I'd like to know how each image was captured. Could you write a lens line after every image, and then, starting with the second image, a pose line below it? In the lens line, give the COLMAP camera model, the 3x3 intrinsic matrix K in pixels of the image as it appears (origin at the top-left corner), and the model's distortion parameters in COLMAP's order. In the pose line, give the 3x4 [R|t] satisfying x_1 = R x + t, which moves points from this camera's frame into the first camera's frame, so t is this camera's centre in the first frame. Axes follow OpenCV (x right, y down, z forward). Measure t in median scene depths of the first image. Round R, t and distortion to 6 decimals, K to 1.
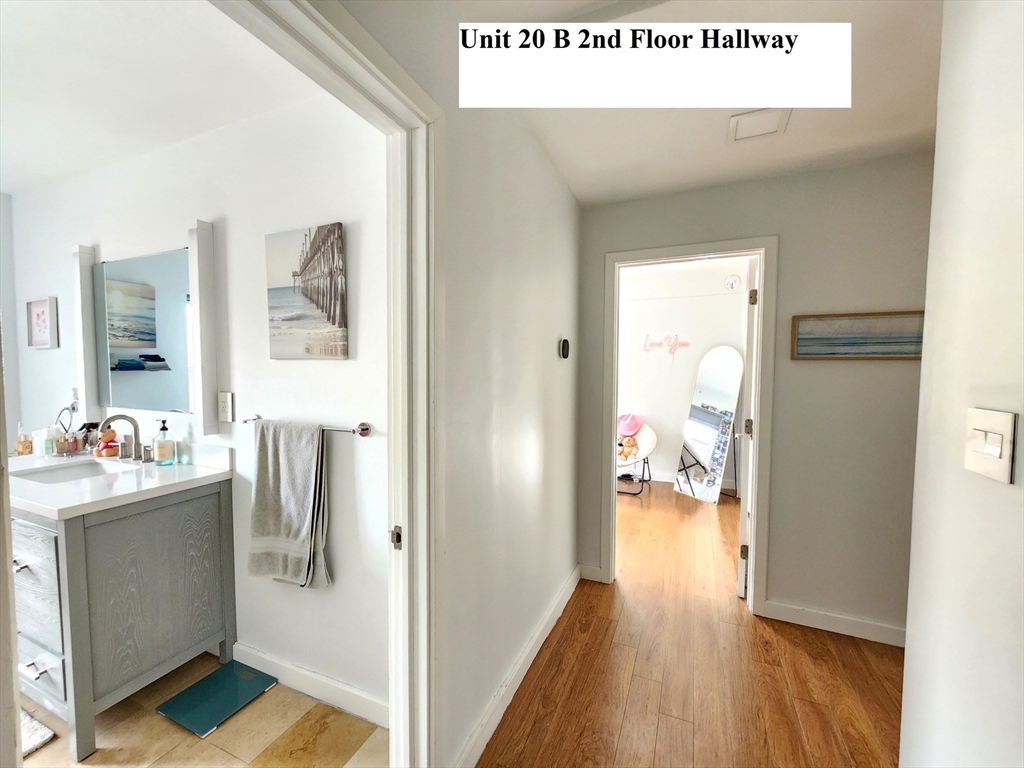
lens RADIAL K [[421.4, 0, 516.1], [0, 421.4, 382.2], [0, 0, 1]] dist [0.001834, -0.000133]
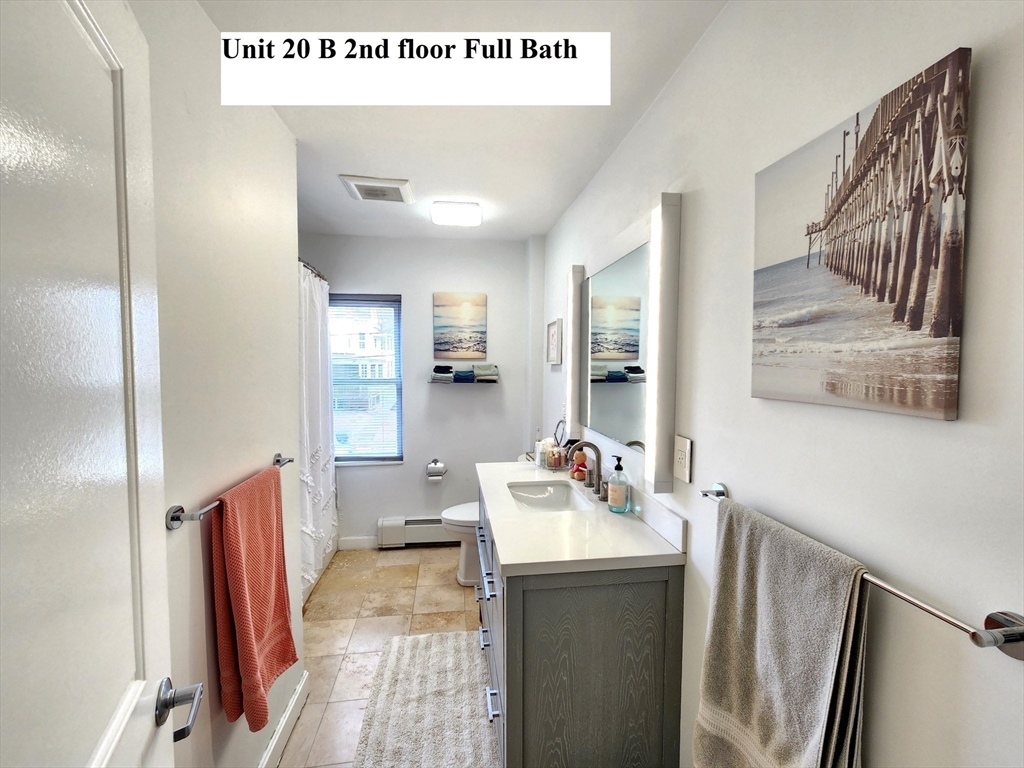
lens RADIAL K [[421.4, 0, 517.0], [0, 421.4, 388.3], [0, 0, 1]] dist [0.001834, -0.000133]
pose [[0.512502, 0.055151, -0.856913, -0.273215], [-0.038711, 0.998405, 0.041105, -0.080520], [0.857813, 0.012106, 0.513819, 0.462133]]
